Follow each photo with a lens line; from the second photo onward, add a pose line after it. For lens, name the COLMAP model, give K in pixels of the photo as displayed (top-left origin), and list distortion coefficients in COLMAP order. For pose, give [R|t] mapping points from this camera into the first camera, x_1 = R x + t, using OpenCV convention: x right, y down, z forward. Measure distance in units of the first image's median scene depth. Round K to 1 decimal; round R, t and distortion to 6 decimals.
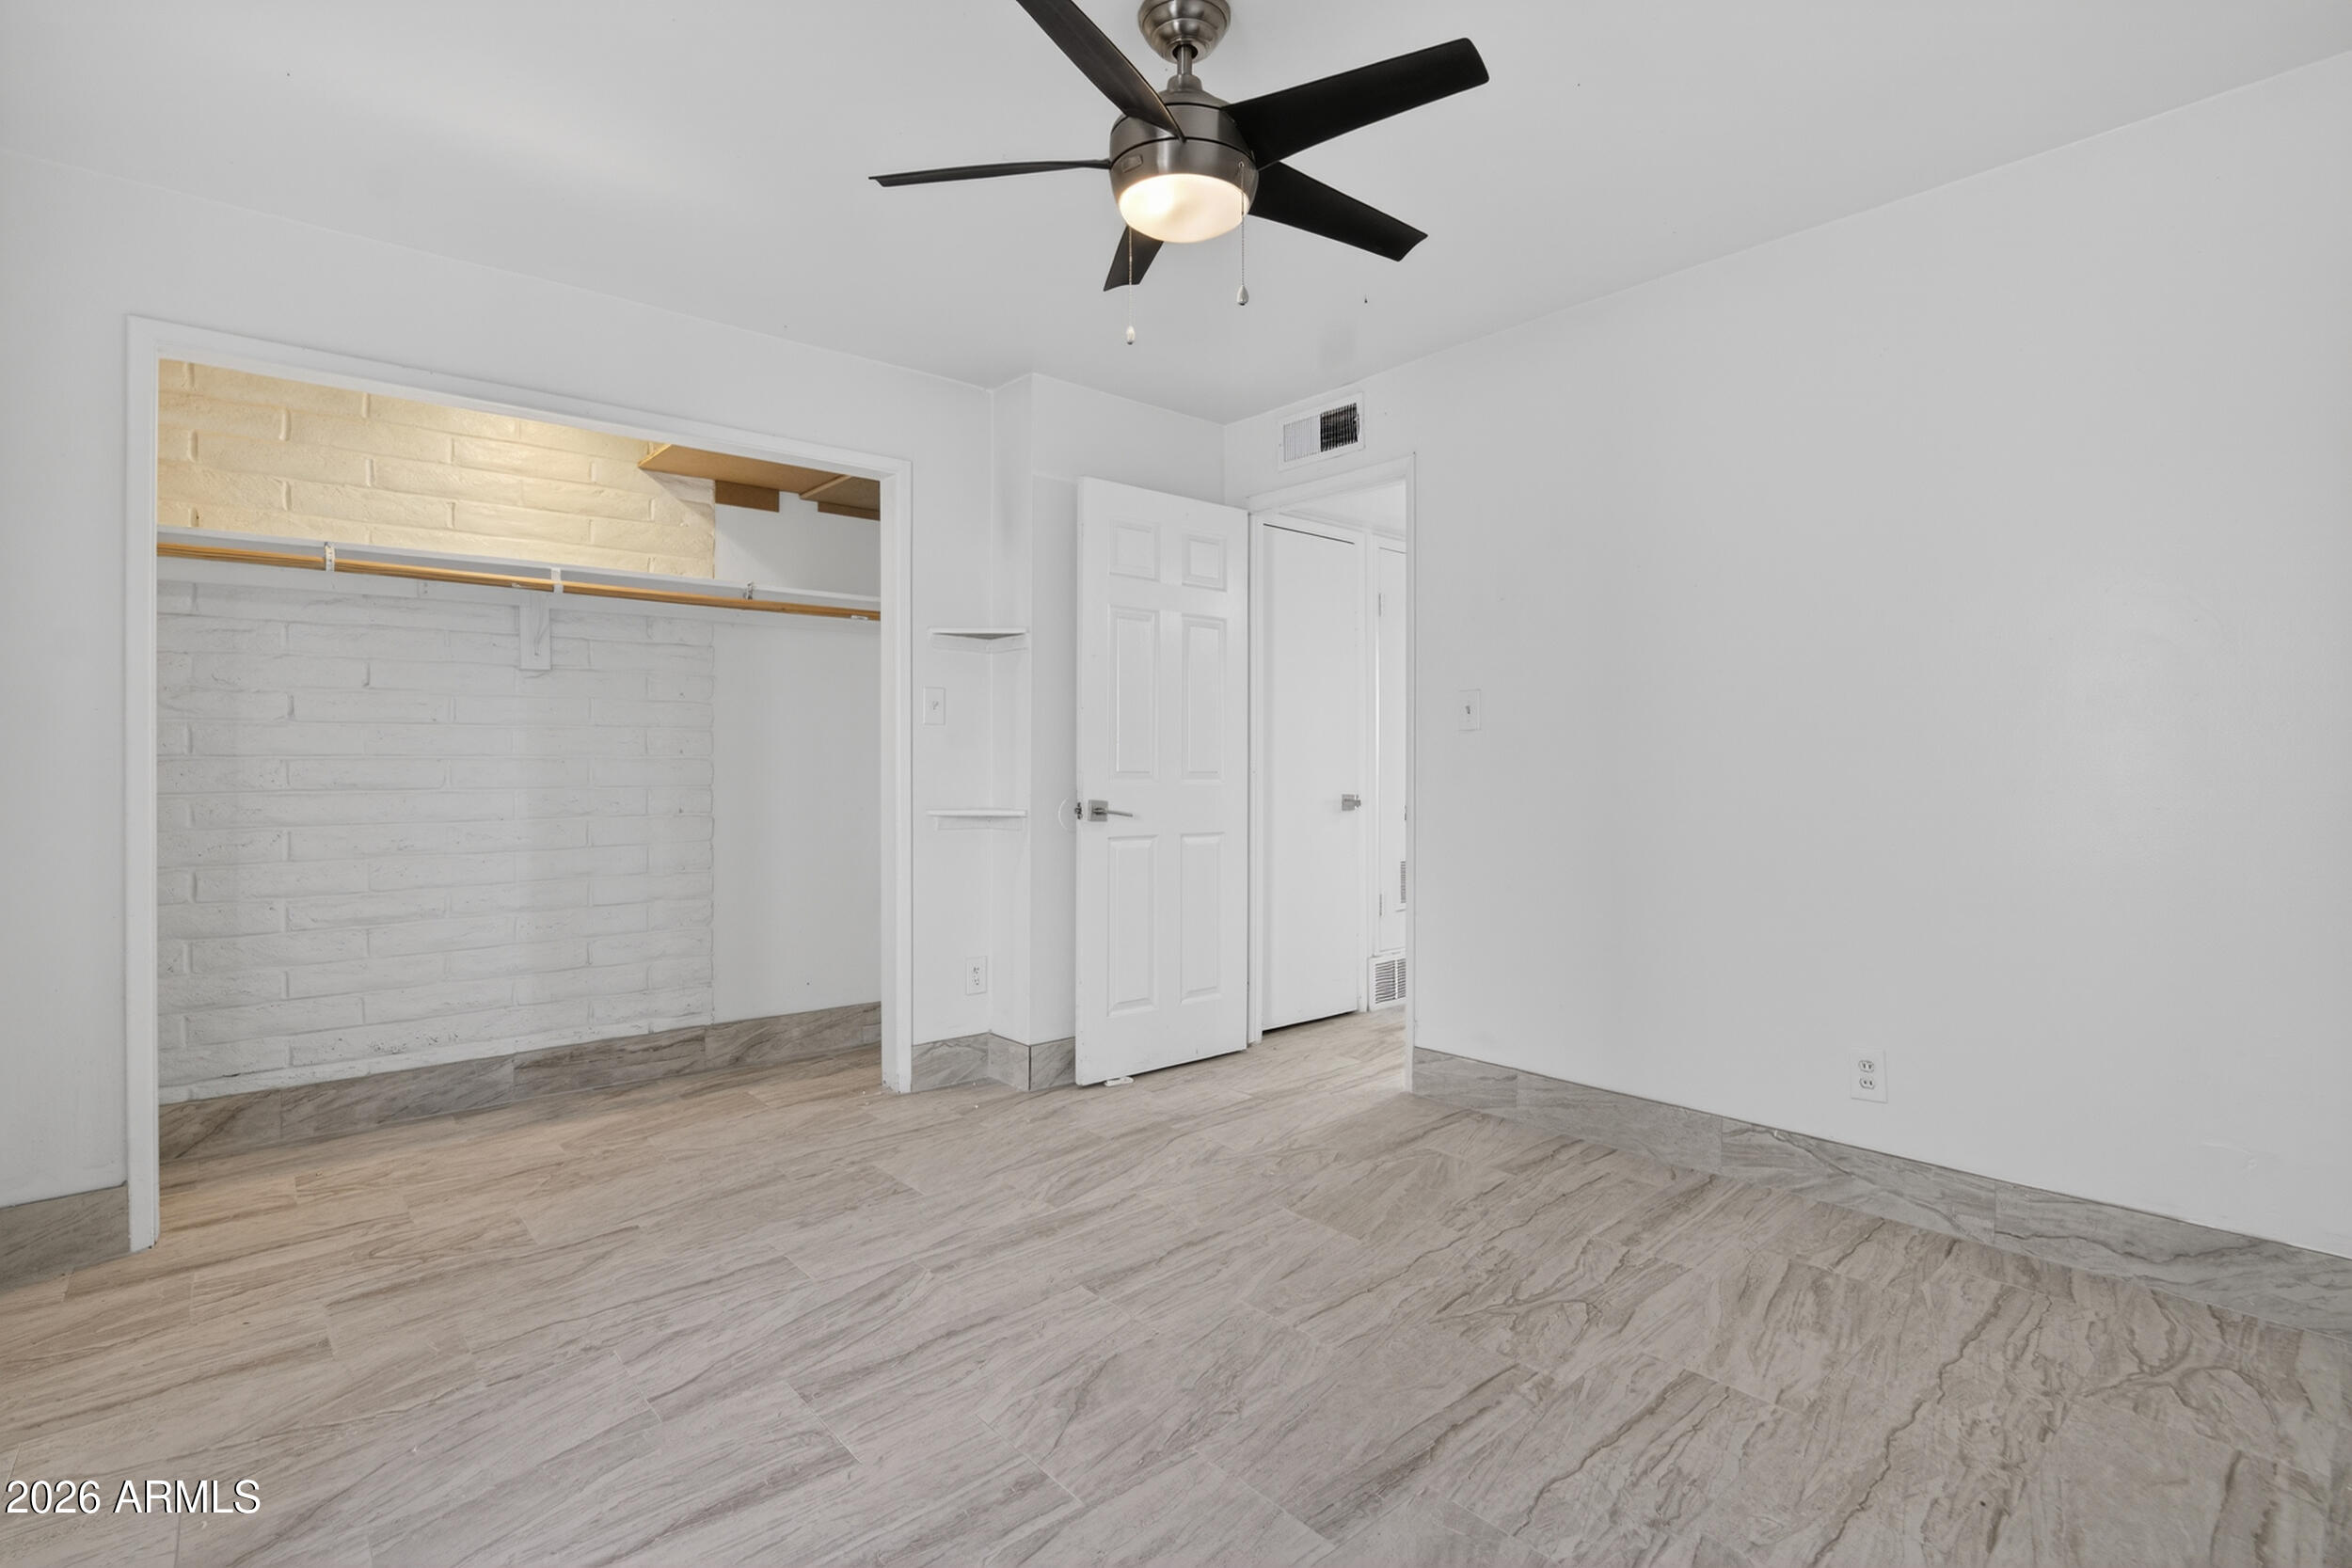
lens RADIAL K [[1105.5, 0, 1176.0], [0, 1105.5, 784.0], [0, 0, 1]] dist [-0.029318, 0.001595]
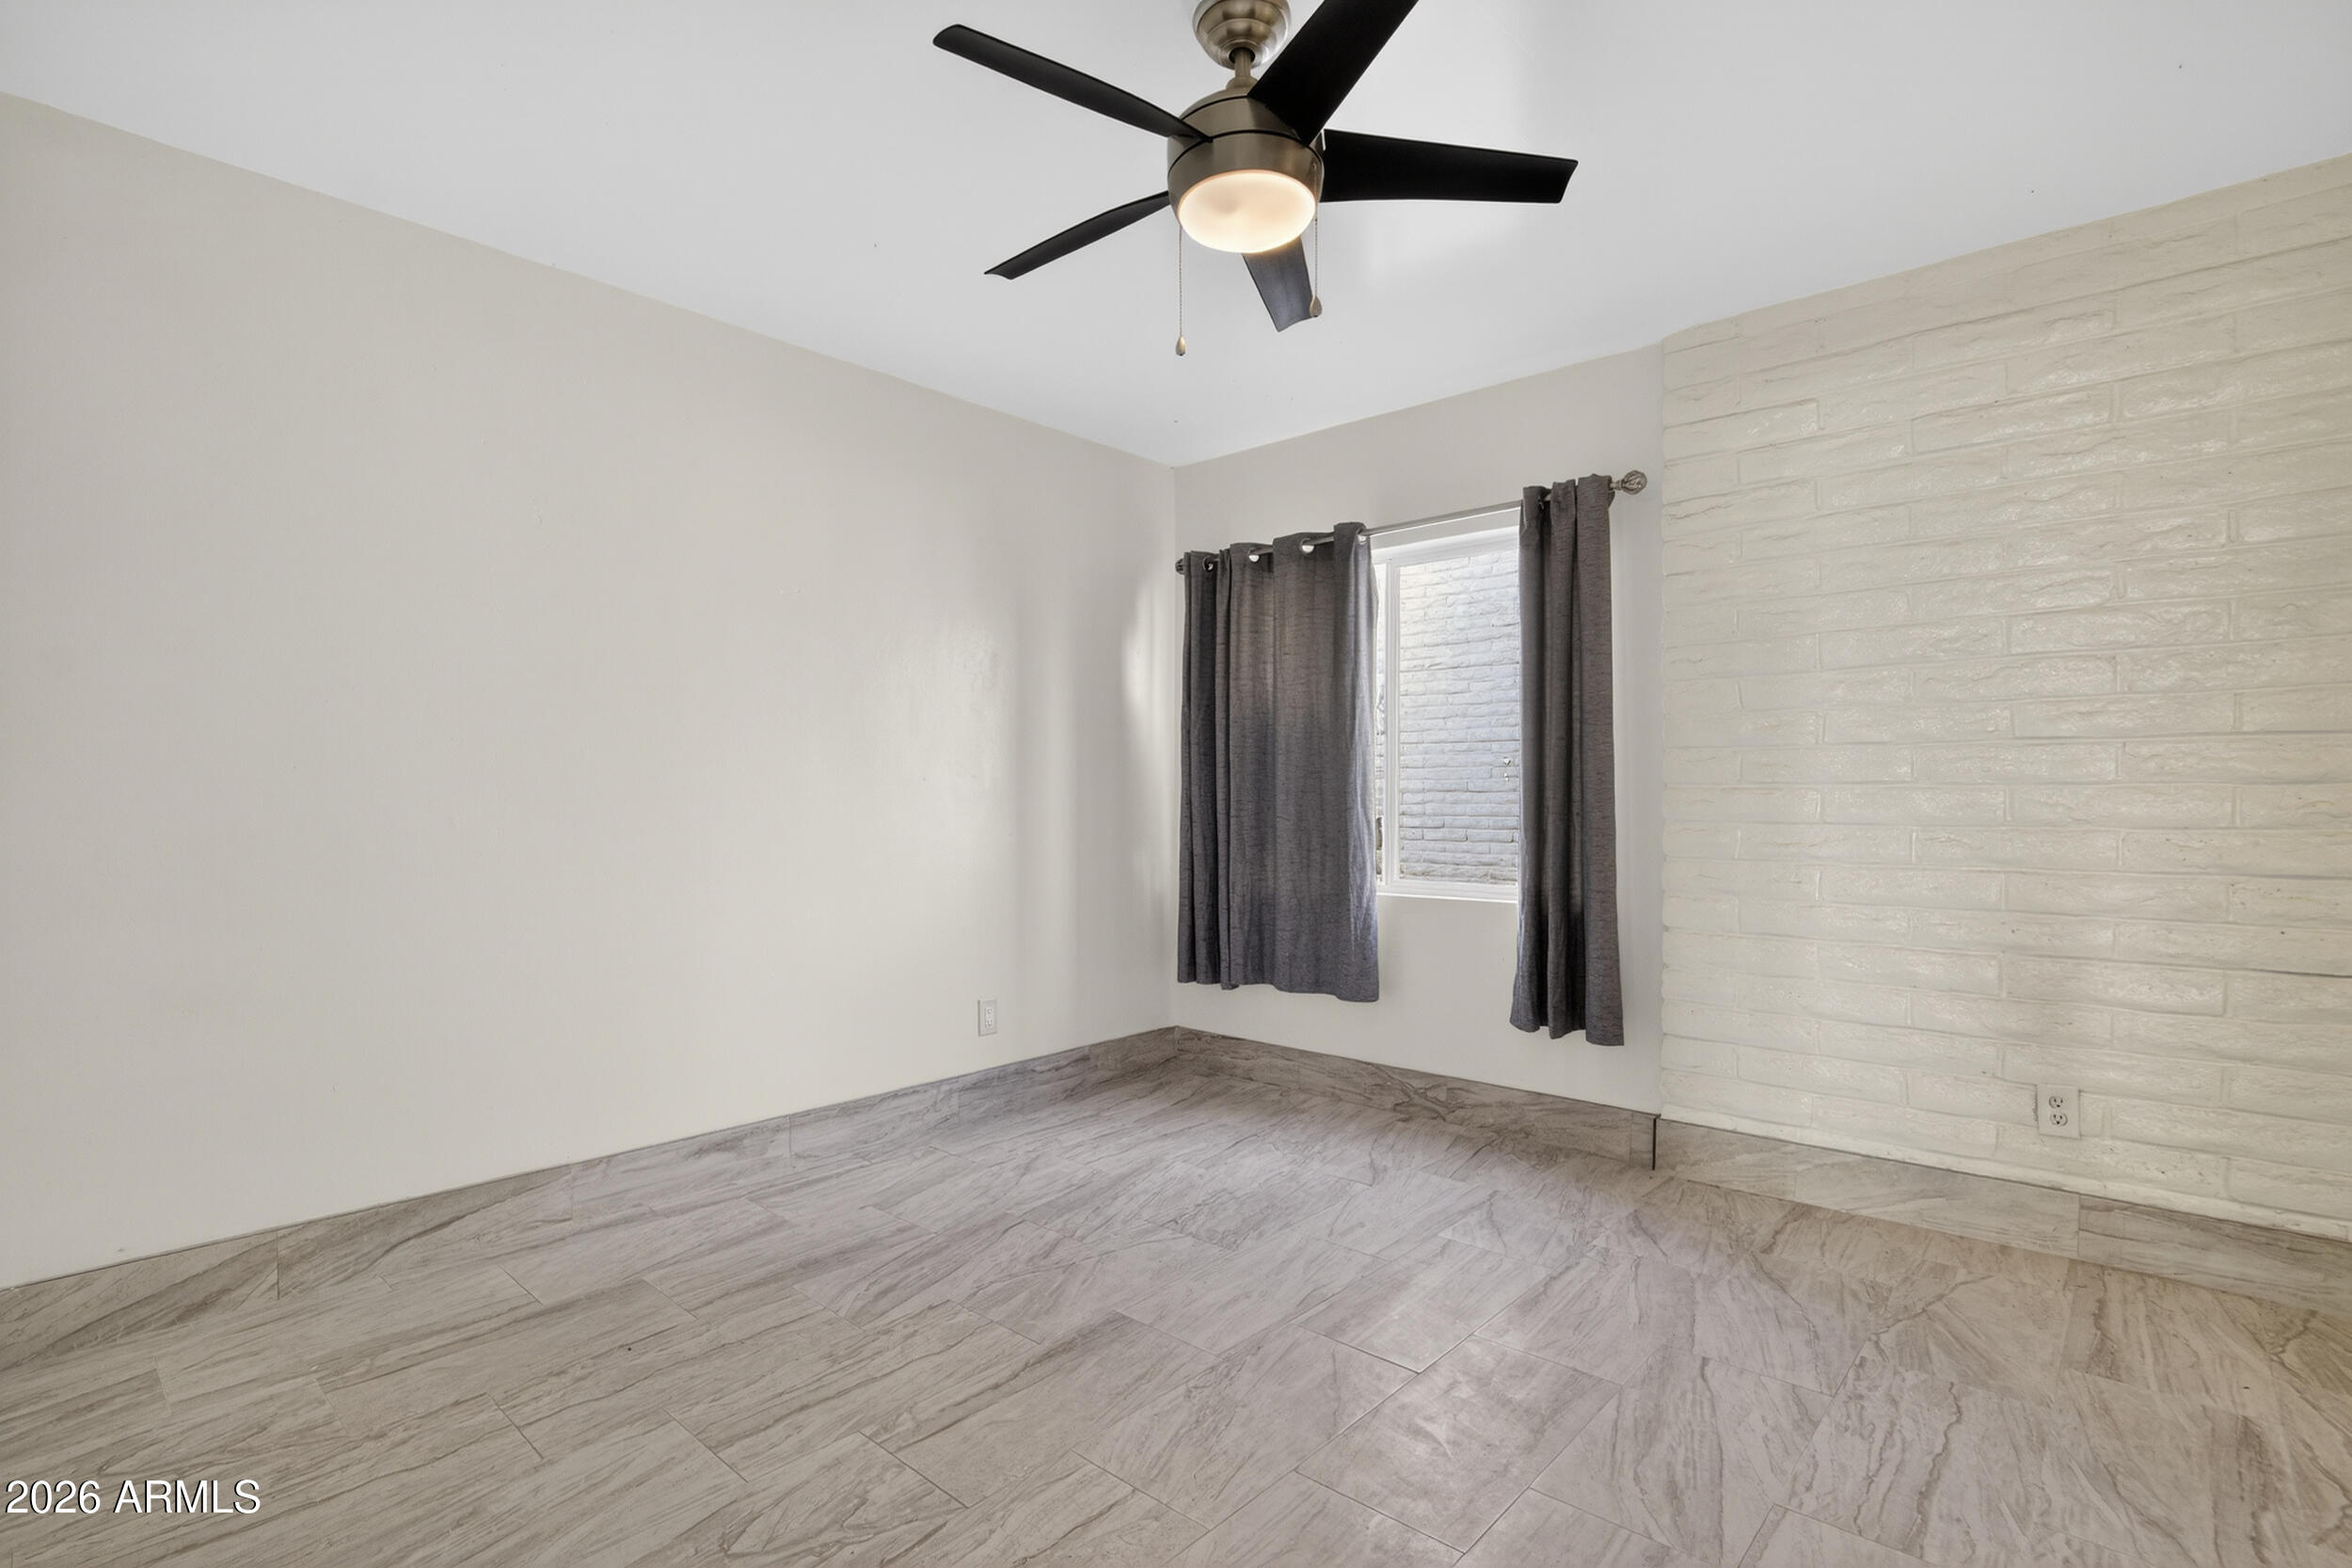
lens RADIAL K [[1105.5, 0, 1176.0], [0, 1105.5, 784.0], [0, 0, 1]] dist [-0.029318, 0.001595]
pose [[-0.992588, 0.003043, -0.121490, 0.111059], [0.002548, 0.999988, 0.004233, -0.020542], [0.121502, 0.003892, -0.992584, 1.152238]]
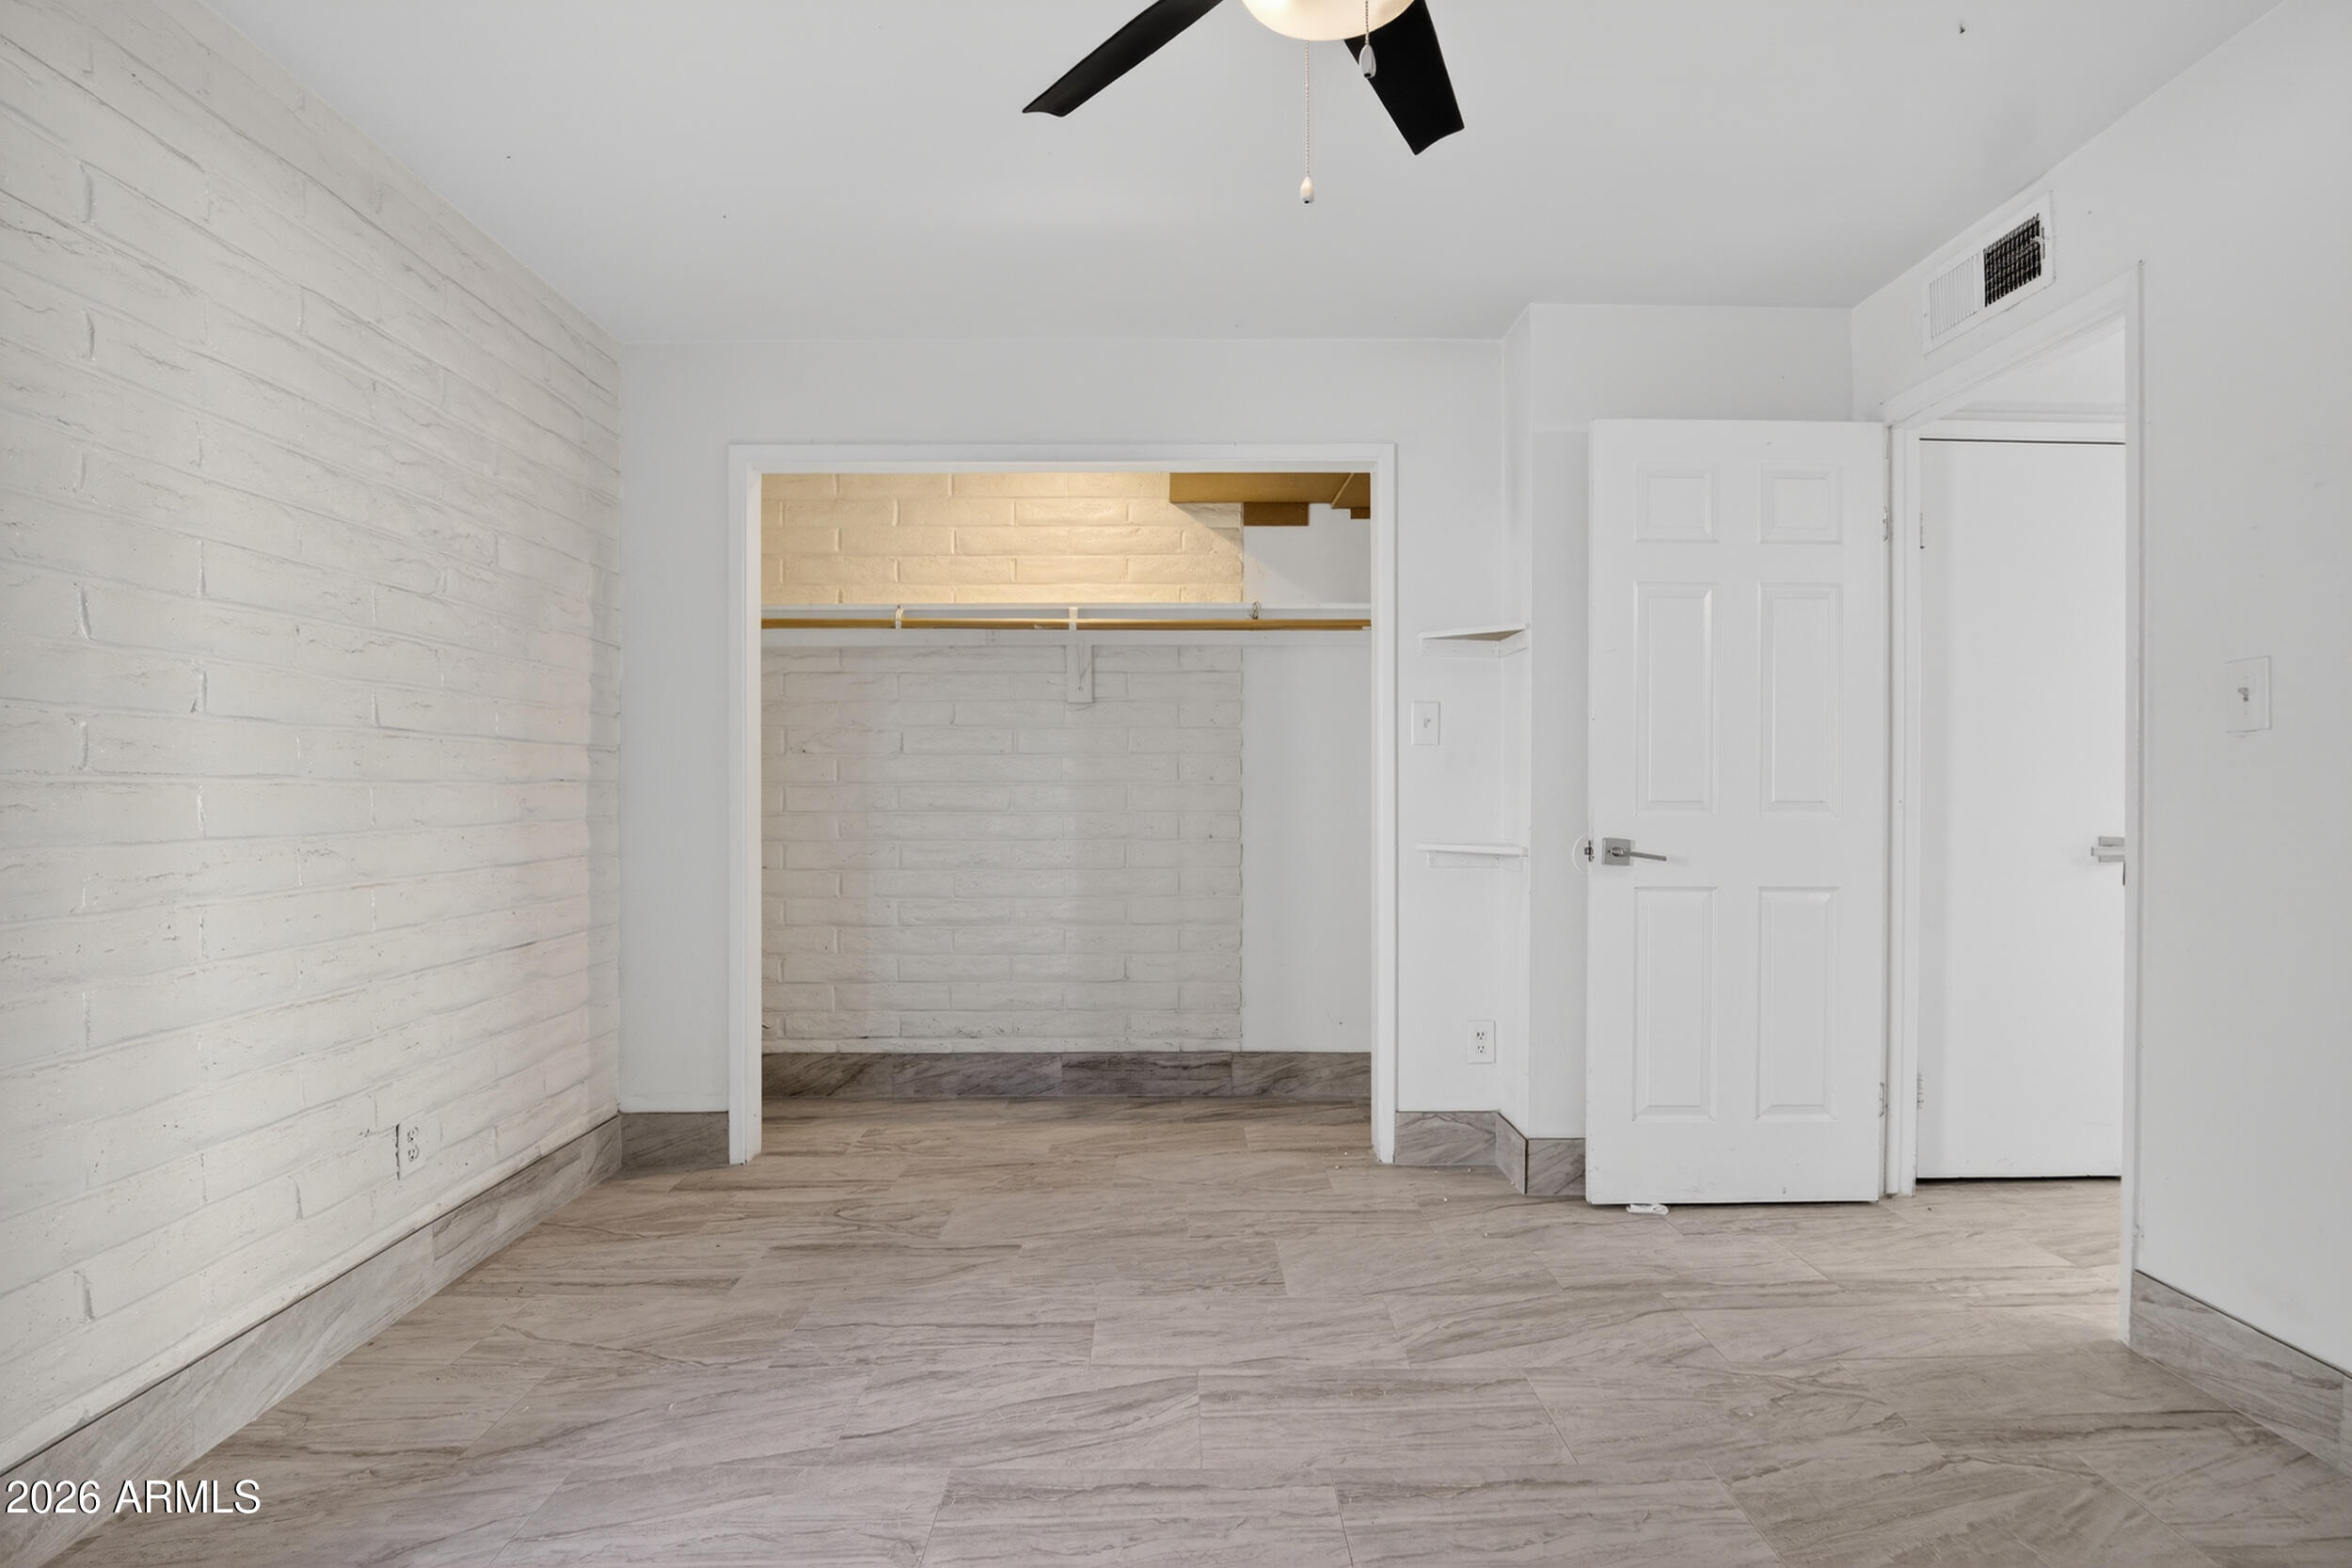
lens RADIAL K [[1101.1, 0, 1173.1], [0, 1101.1, 804.9], [0, 0, 1]] dist [-0.039190, 0.009005]
pose [[0.758902, 0.010688, -0.651117, 0.213562], [-0.011034, 0.999933, 0.003553, -0.008529], [0.651112, 0.004488, 0.758969, 0.249174]]
